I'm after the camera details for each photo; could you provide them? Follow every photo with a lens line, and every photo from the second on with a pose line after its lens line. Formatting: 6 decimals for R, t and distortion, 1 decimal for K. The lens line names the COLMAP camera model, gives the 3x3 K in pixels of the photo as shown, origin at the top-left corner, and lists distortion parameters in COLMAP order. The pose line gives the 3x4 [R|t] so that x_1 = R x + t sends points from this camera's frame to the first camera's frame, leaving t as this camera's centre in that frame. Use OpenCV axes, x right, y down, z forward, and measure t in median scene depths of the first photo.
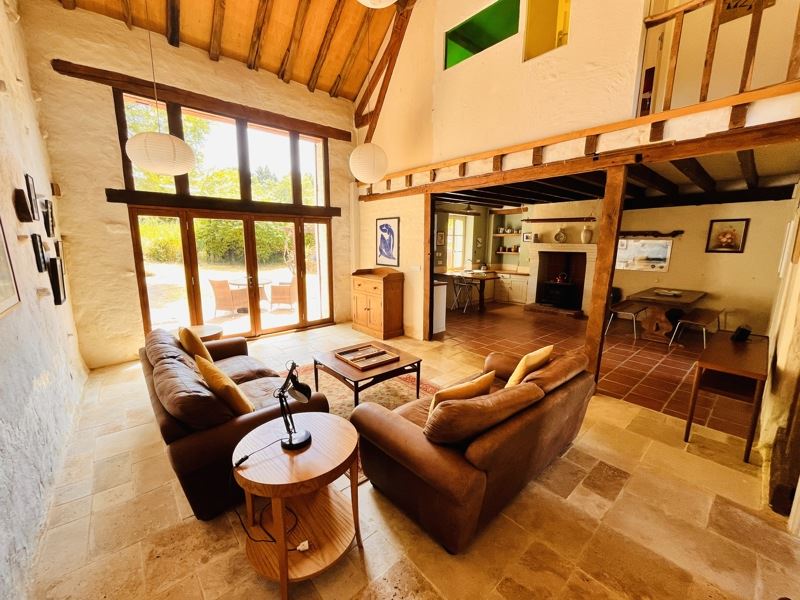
lens RADIAL K [[324.0, 0, 397.6], [0, 324.0, 299.5], [0, 0, 1]] dist [0.000859, 0.000229]
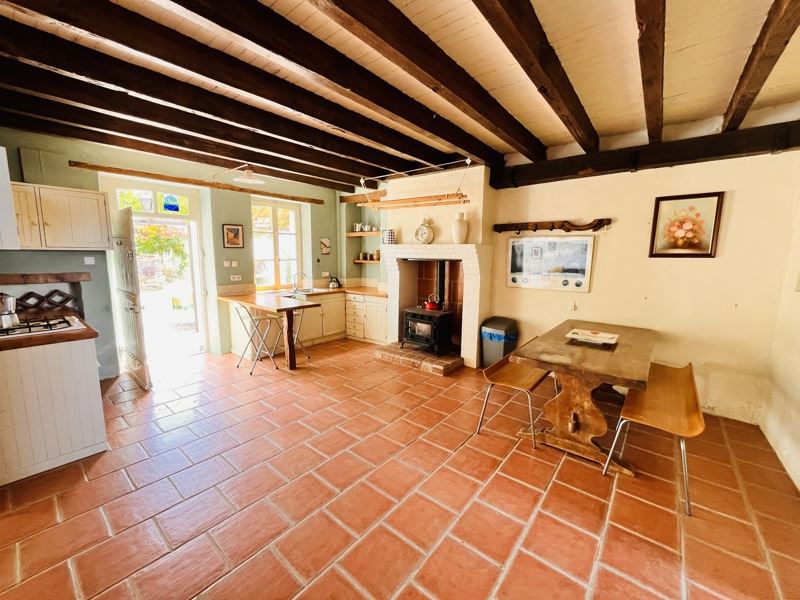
lens RADIAL K [[324.0, 0, 400.6], [0, 324.0, 300.4], [0, 0, 1]] dist [0.000859, 0.000229]
pose [[0.983575, -0.021842, 0.179175, 0.363246], [0.027896, 0.999120, -0.031337, -0.055958], [-0.178333, 0.035821, 0.983318, 0.446972]]
